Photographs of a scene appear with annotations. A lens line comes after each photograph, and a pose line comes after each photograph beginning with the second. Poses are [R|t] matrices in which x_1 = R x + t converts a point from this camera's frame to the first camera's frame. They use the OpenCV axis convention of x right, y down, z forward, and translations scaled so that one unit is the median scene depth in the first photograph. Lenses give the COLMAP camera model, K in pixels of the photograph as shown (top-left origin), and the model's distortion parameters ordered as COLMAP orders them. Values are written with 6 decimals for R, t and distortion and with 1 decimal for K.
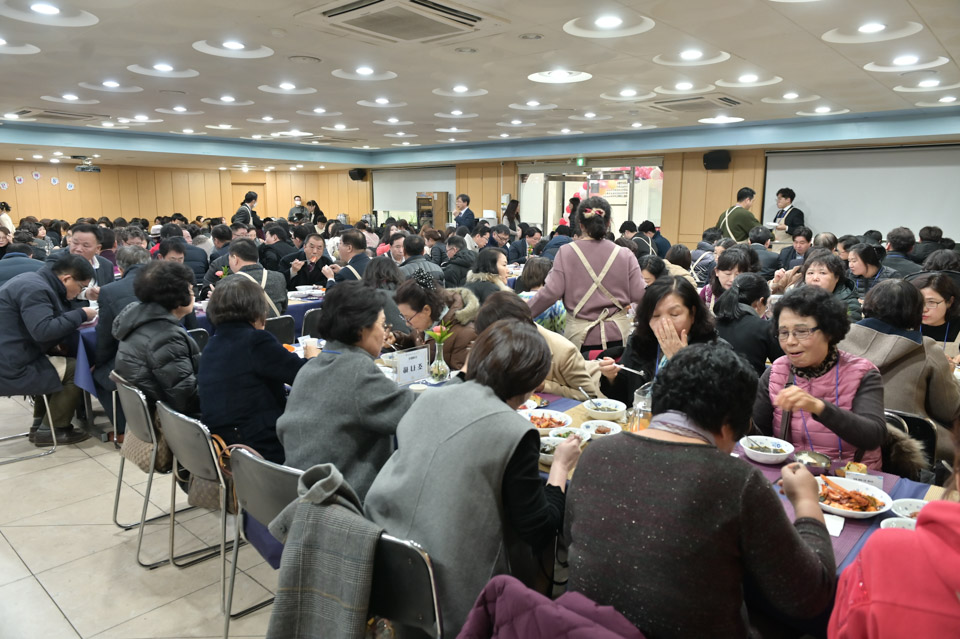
lens RADIAL K [[666.9, 0, 474.2], [0, 666.9, 317.1], [0, 0, 1]] dist [-0.005518, -0.000764]
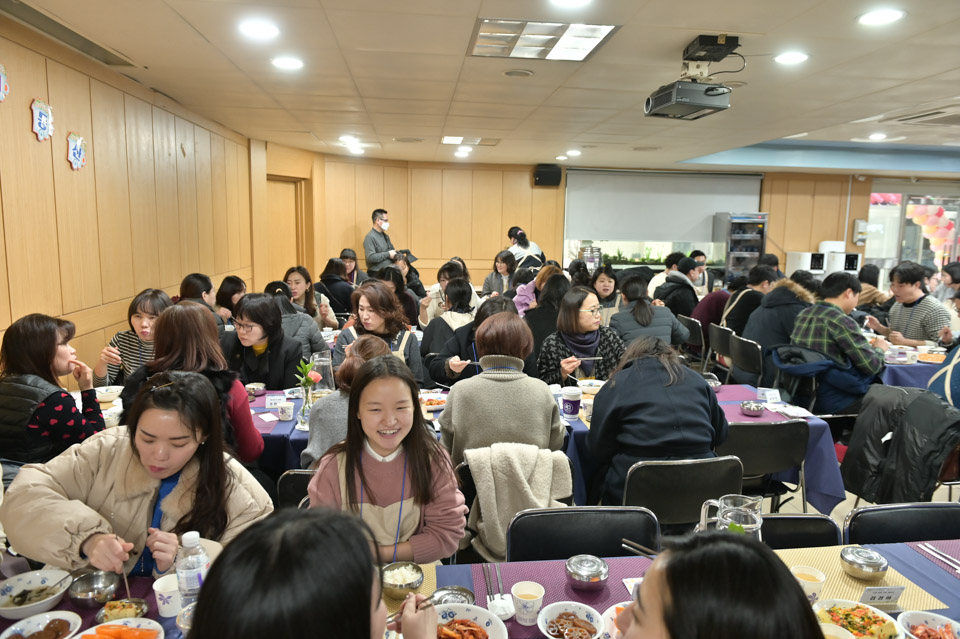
lens RADIAL K [[649.1, 0, 480.0], [0, 649.1, 319.5], [0, 0, 1]] dist [-0.004472, 0.002097]
pose [[0.659437, -0.099931, 0.745088, -1.201818], [0.112299, 0.993099, 0.033804, -0.228832], [-0.743324, 0.061381, 0.666109, 1.318411]]
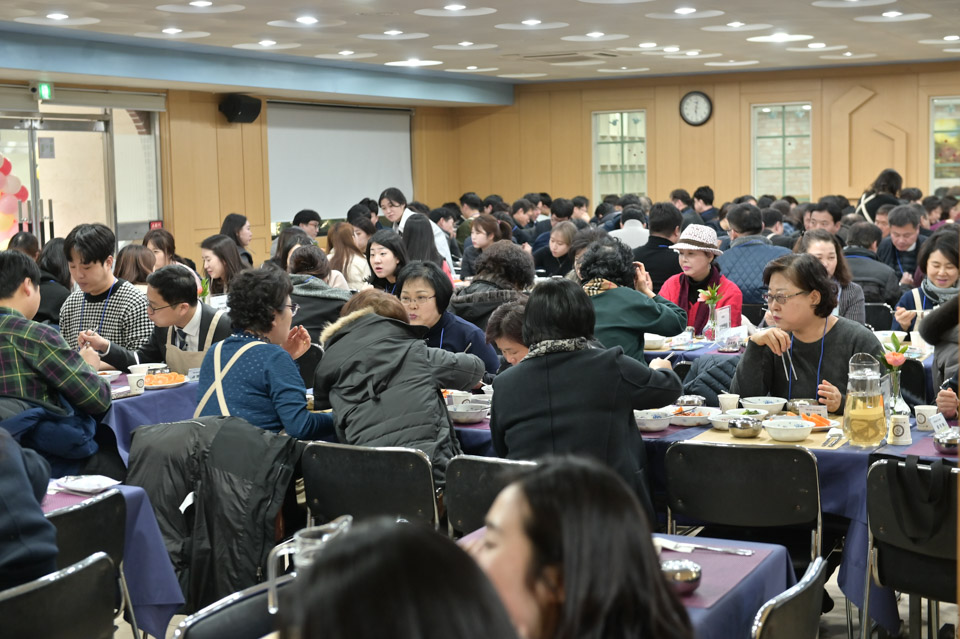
lens RADIAL K [[1684.5, 0, 480.0], [0, 1684.5, 319.5], [0, 0, 1]] dist [0.189175, -0.244078]
pose [[-0.303671, -0.080173, 0.949398, -1.529332], [0.175080, 0.974790, 0.138317, -0.271274], [-0.936553, 0.208224, -0.281979, 1.575129]]
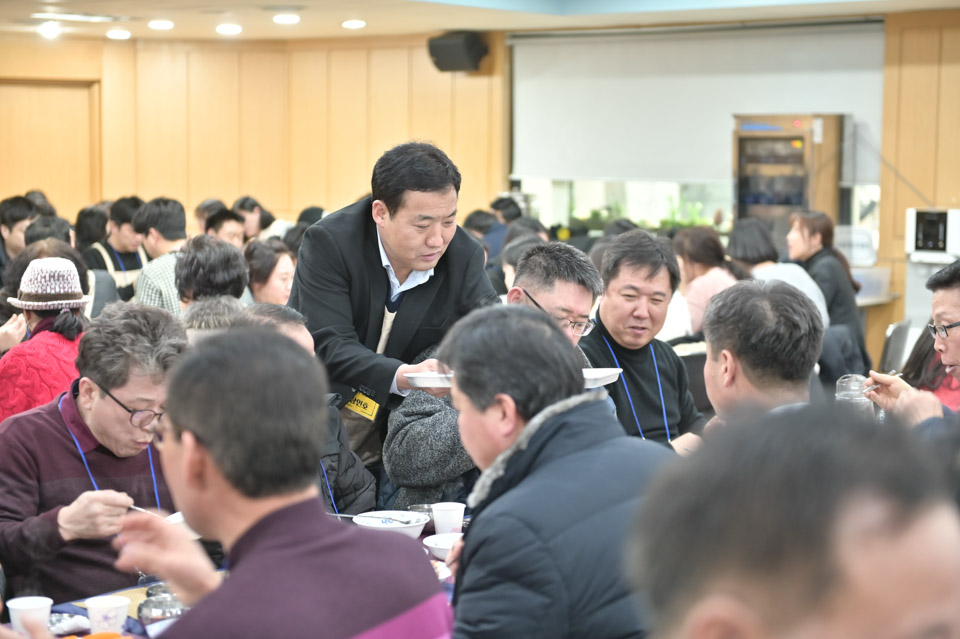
lens RADIAL K [[1910.6, 0, 480.0], [0, 1910.6, 319.5], [0, 0, 1]] dist [0.154052, -0.185057]
pose [[0.999389, -0.003096, 0.034822, -0.373583], [0.005622, 0.997340, -0.072675, -0.078270], [-0.034504, 0.072827, 0.996748, 0.370299]]
